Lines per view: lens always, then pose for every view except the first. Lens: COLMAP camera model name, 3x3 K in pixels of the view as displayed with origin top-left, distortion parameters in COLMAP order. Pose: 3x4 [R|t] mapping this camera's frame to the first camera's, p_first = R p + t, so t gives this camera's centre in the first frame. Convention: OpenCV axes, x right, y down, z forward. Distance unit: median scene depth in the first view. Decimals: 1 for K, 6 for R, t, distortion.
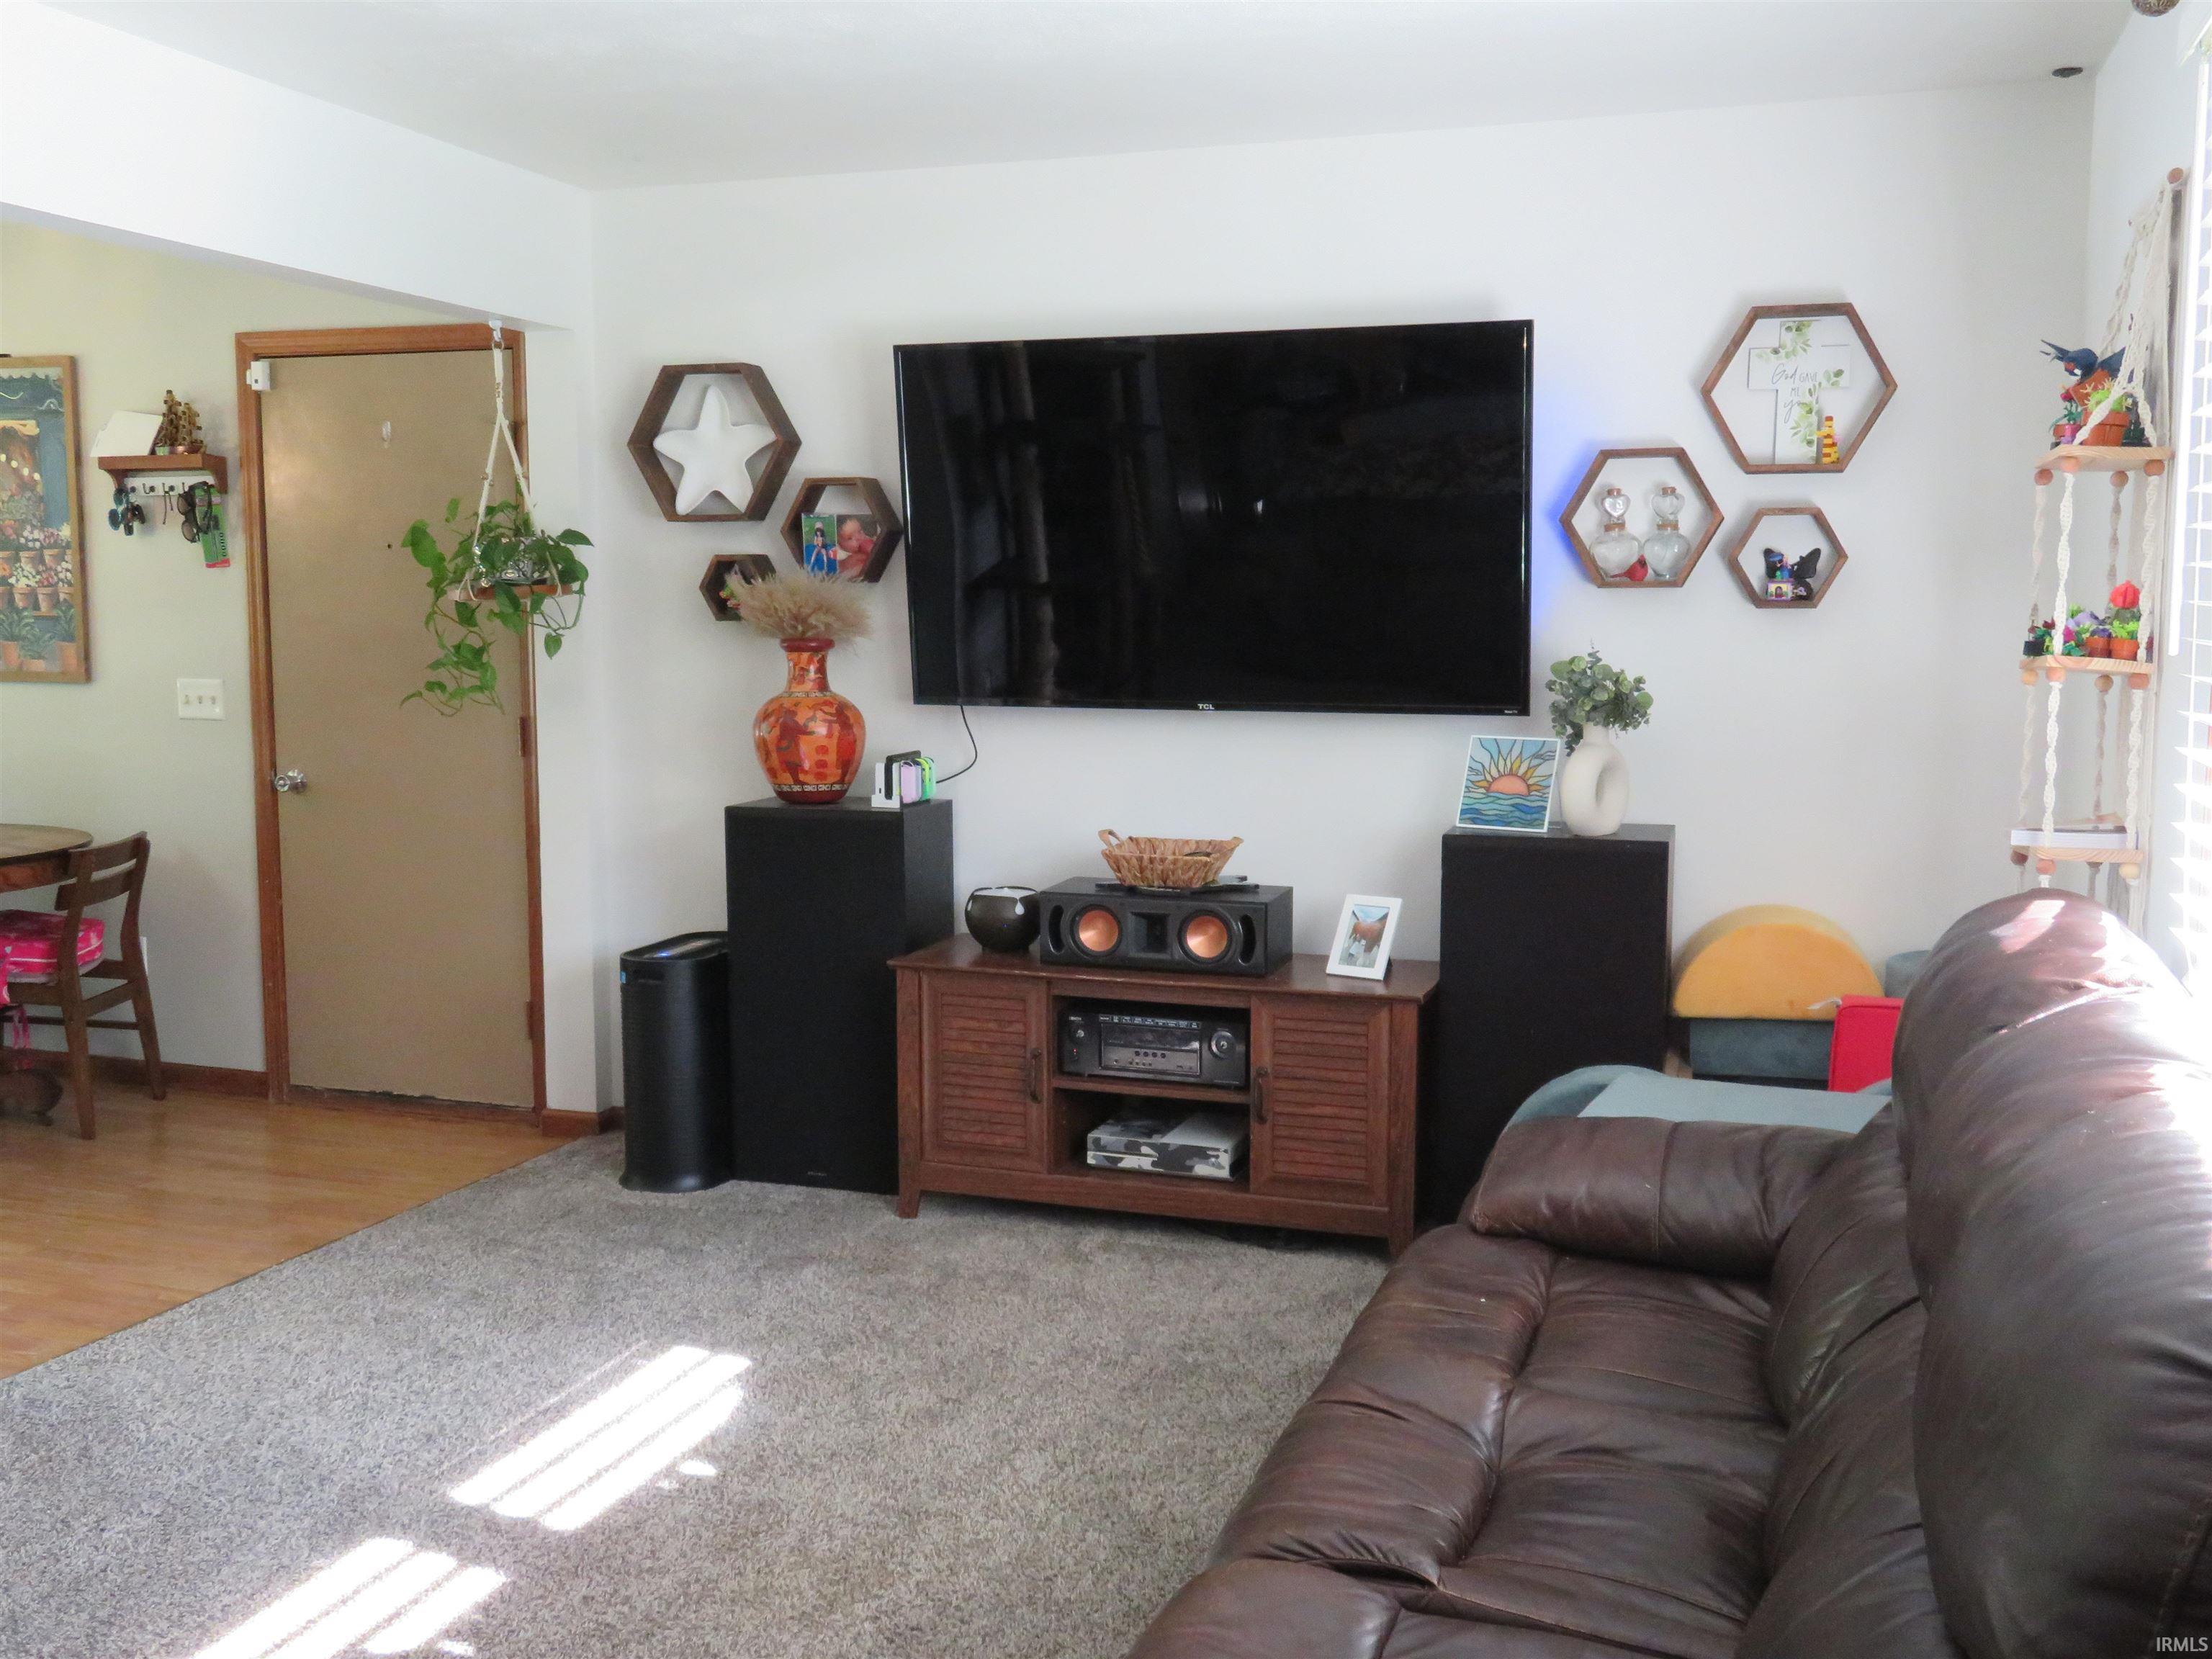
lens RADIAL K [[2072.3, 0, 1107.3], [0, 2072.3, 821.0], [0, 0, 1]] dist [-0.012952, 0.000000]
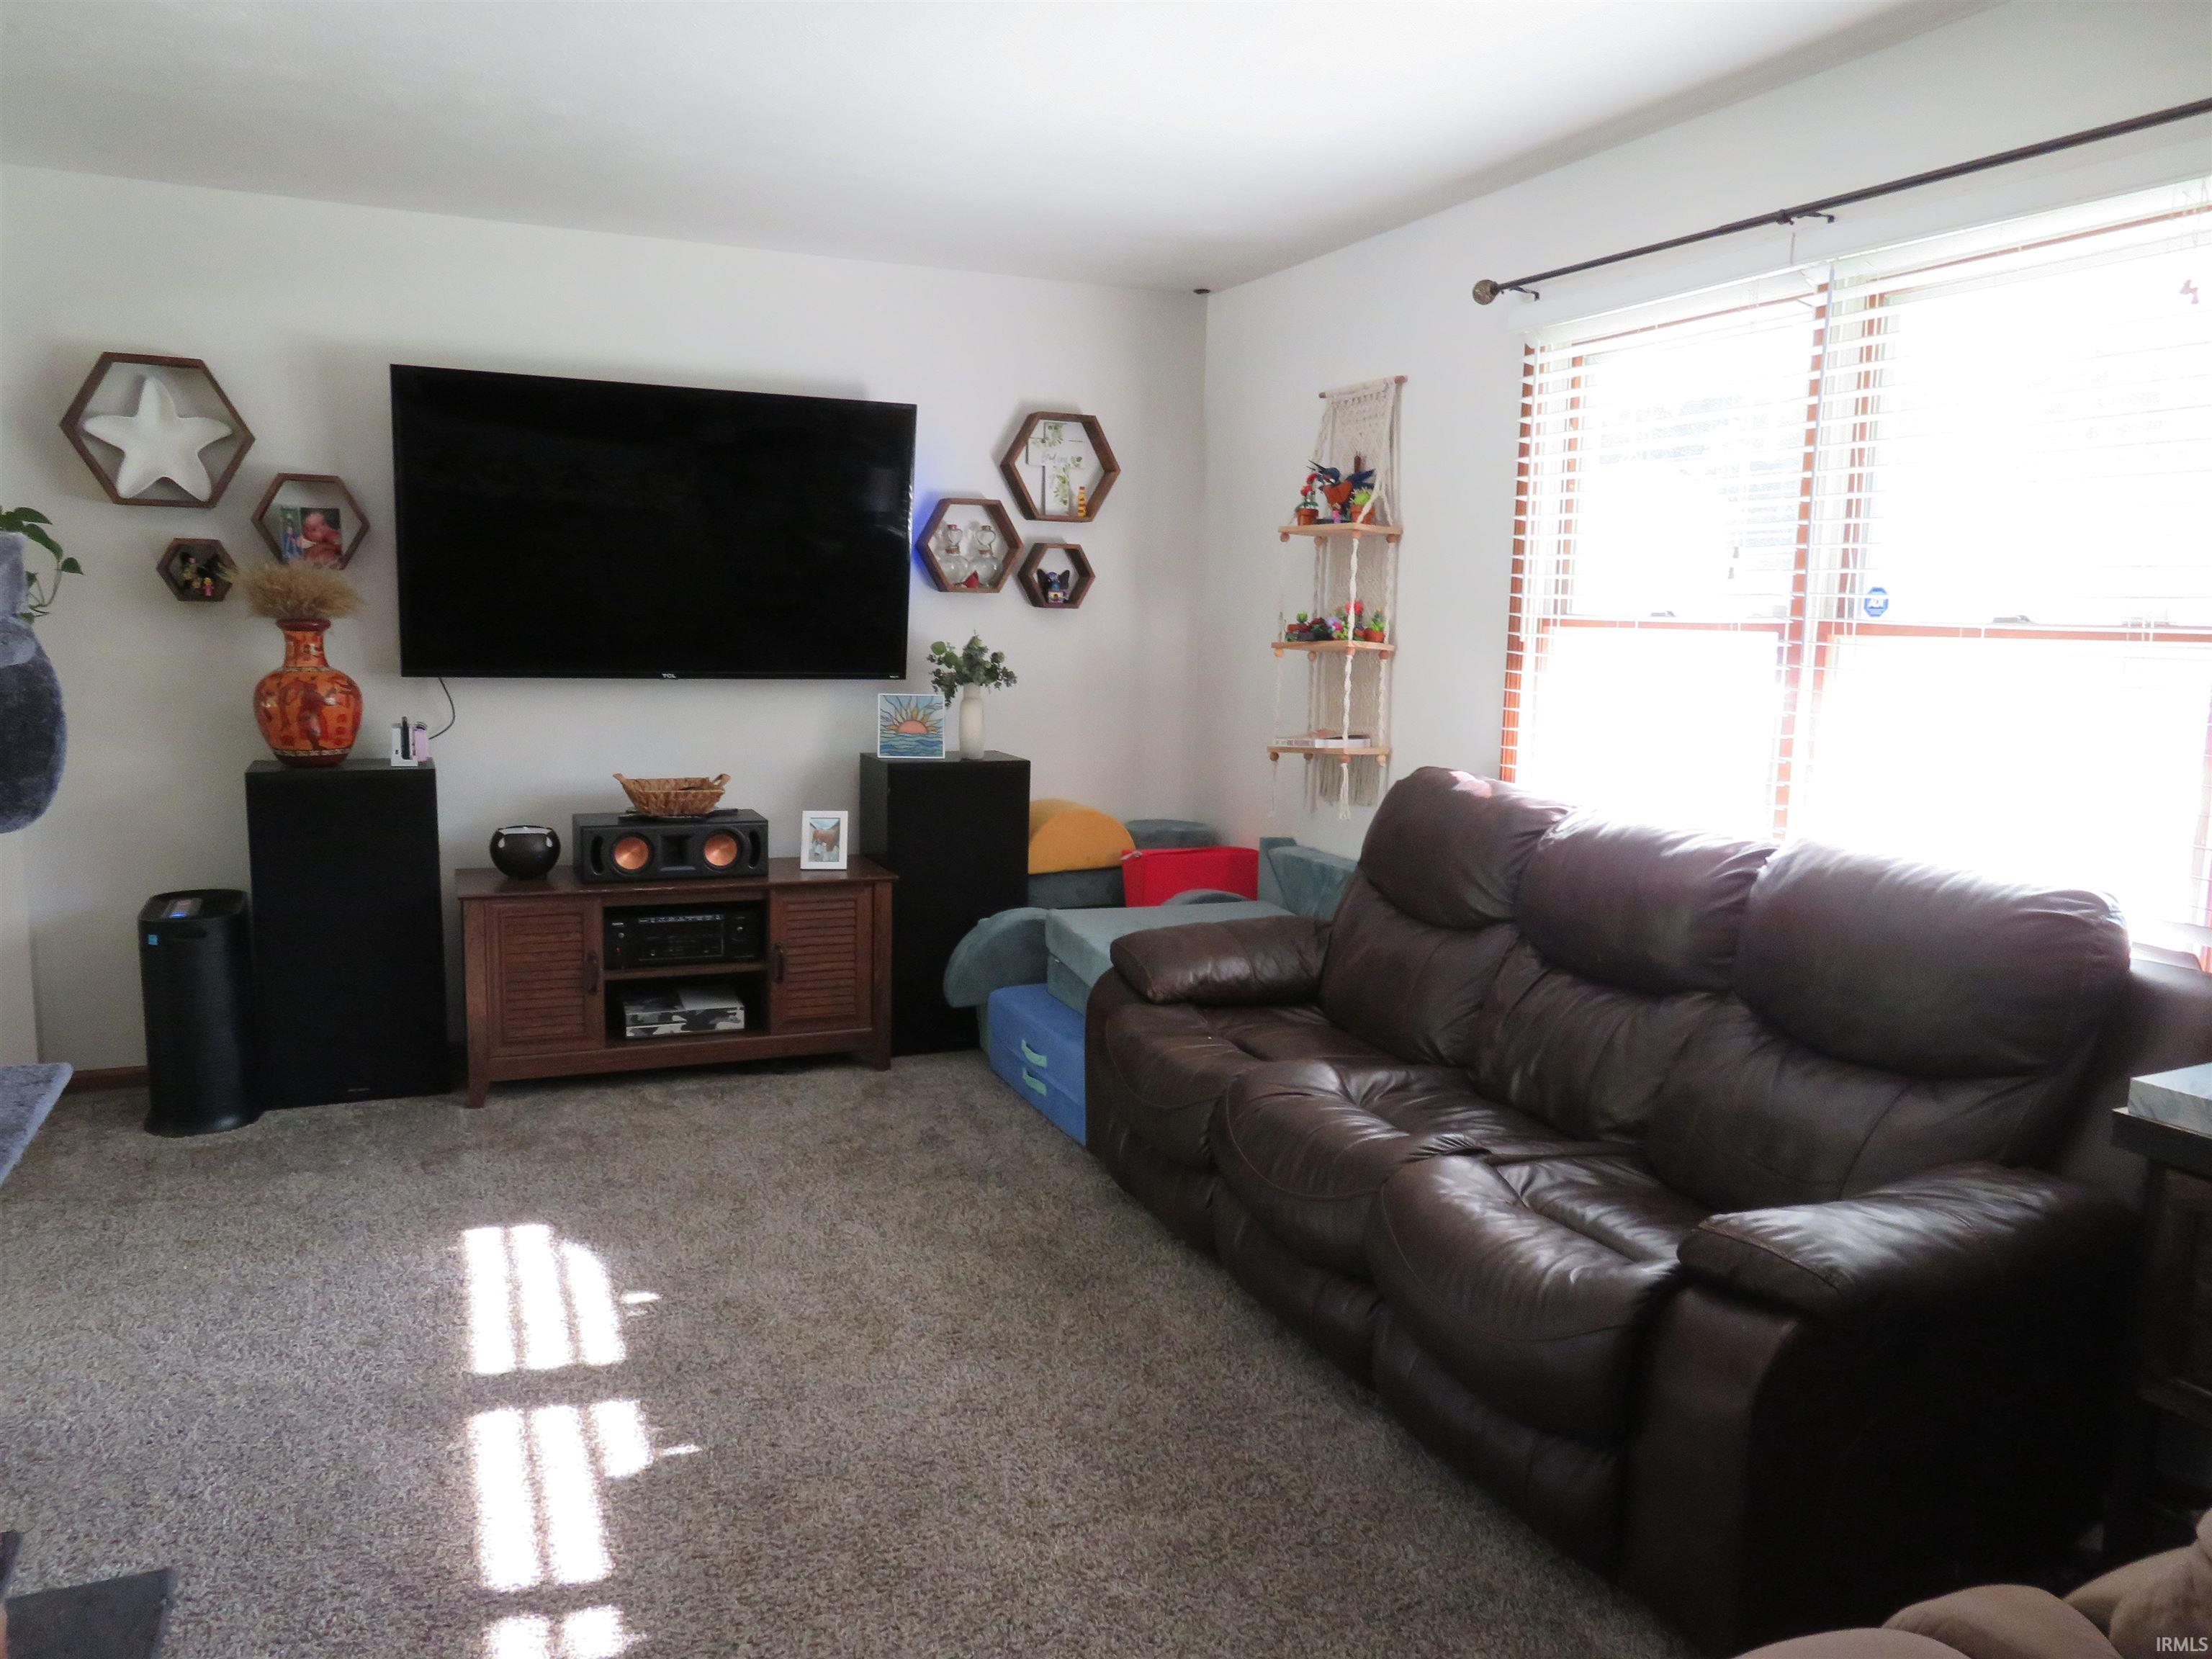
lens RADIAL K [[1586.3, 0, 1109.6], [0, 1586.3, 833.2], [0, 0, 1]] dist [-0.021454, 0.004141]
pose [[0.733110, -0.077664, 0.675661, -0.443444], [0.046683, 0.996862, 0.063932, -0.007752], [-0.678506, -0.015327, 0.734435, 0.087599]]
